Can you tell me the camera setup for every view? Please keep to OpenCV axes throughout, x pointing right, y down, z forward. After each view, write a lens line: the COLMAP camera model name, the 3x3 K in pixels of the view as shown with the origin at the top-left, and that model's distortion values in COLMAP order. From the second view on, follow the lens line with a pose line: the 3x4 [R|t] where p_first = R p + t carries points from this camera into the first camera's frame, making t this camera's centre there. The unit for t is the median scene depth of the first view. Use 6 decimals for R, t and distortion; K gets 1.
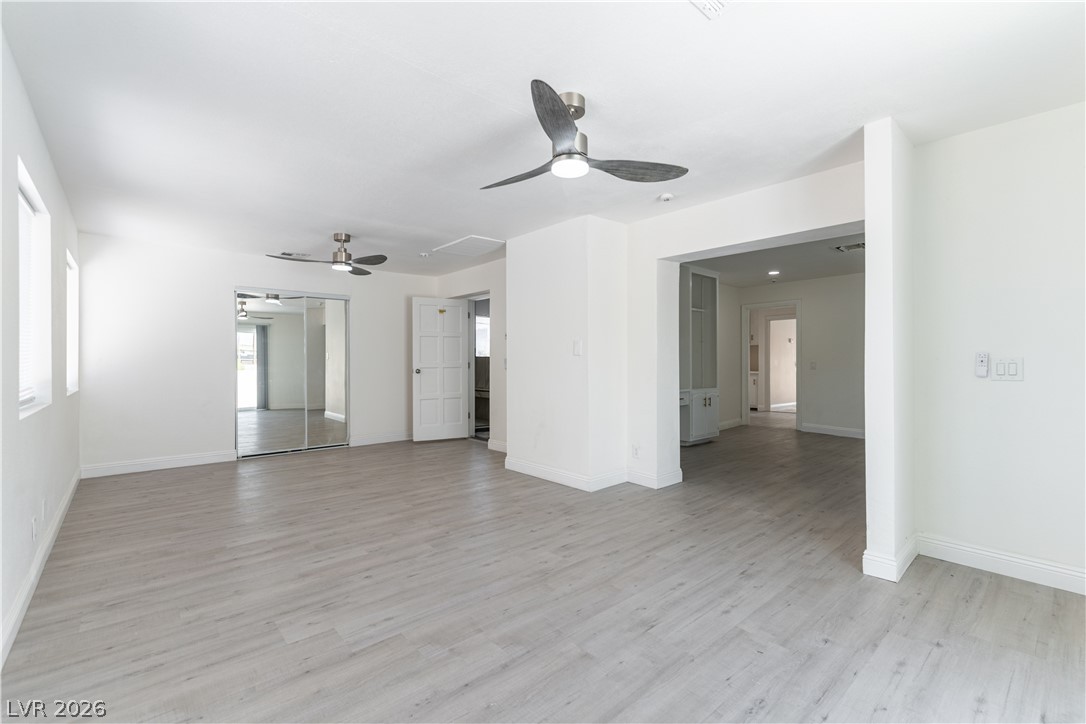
lens RADIAL K [[485.3, 0, 537.2], [0, 485.3, 368.4], [0, 0, 1]] dist [0.002418, -0.000081]
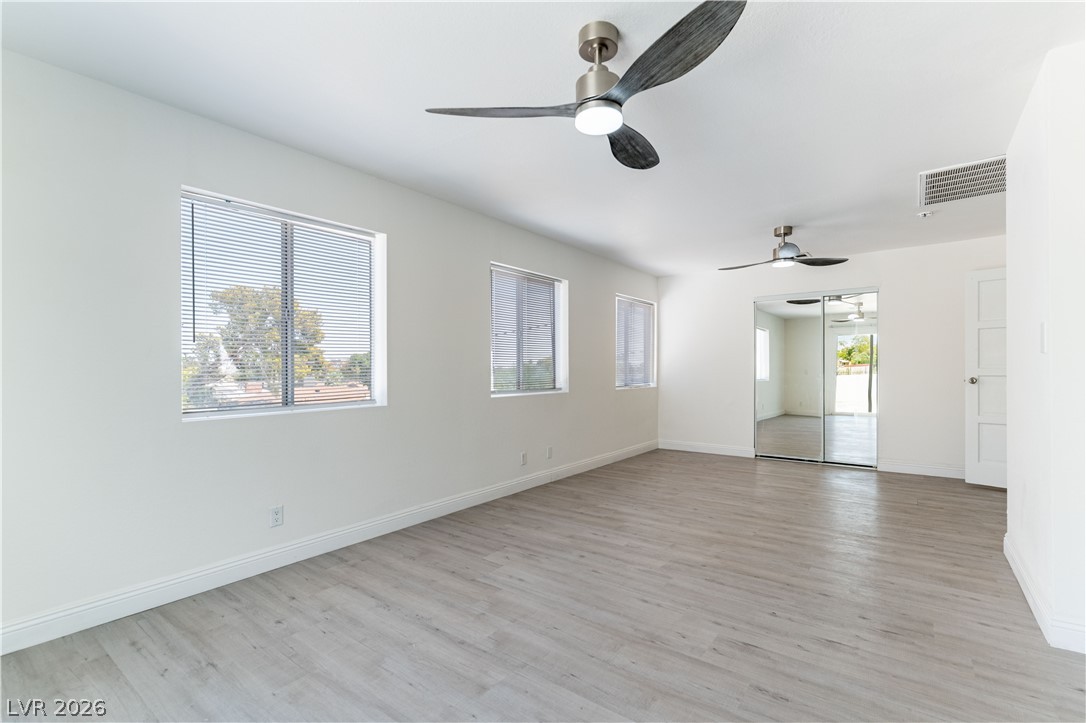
lens RADIAL K [[485.3, 0, 537.2], [0, 485.3, 367.9], [0, 0, 1]] dist [0.002418, -0.000081]
pose [[0.194257, 0.000149, -0.980951, 0.641804], [-0.011002, 0.999937, -0.002027, -0.006566], [0.980889, 0.011186, 0.194246, 0.578800]]
